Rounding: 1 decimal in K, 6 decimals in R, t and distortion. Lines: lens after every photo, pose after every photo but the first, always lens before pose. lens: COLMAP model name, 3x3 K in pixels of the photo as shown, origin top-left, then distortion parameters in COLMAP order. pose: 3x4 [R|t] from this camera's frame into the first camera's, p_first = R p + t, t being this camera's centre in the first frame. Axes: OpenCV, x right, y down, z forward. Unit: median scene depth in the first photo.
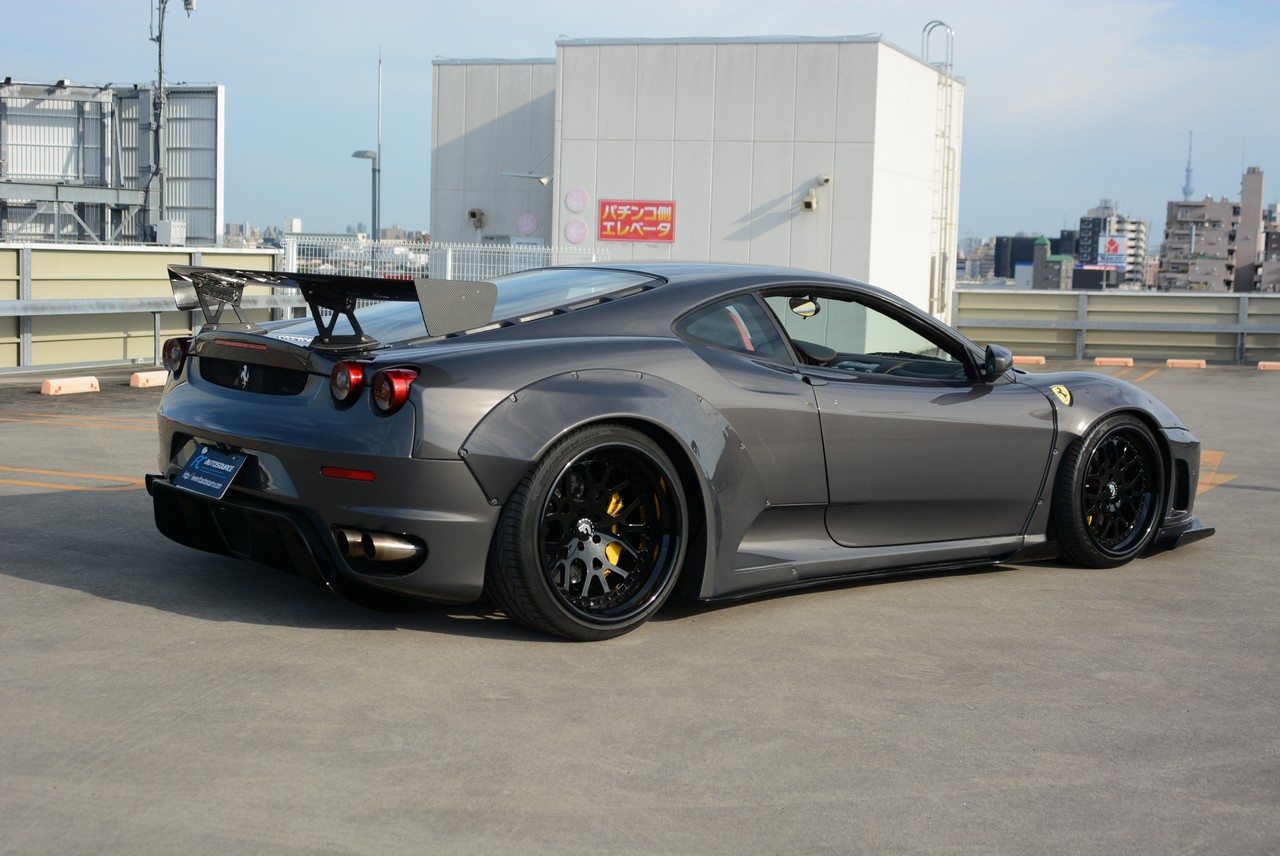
lens RADIAL K [[1777.0, 0, 659.6], [0, 1777.0, 431.1], [0, 0, 1]] dist [-0.047574, 0.000000]
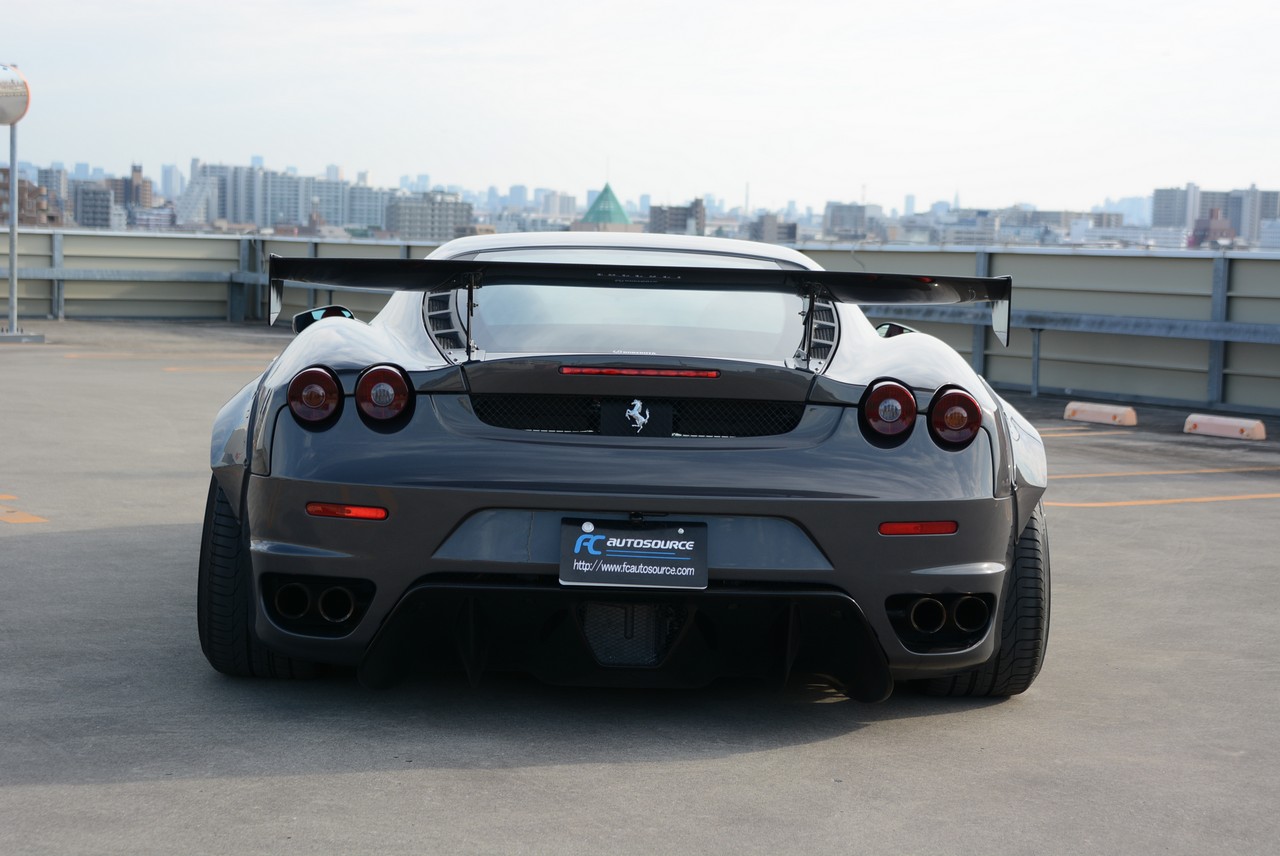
lens RADIAL K [[2378.5, 0, 694.7], [0, 2378.5, 420.3], [0, 0, 1]] dist [0.101965, 0.000000]
pose [[0.600548, -0.074405, 0.796119, -0.994955], [0.064308, 0.996930, 0.044662, -0.071453], [-0.796999, 0.024375, 0.603489, 0.414757]]
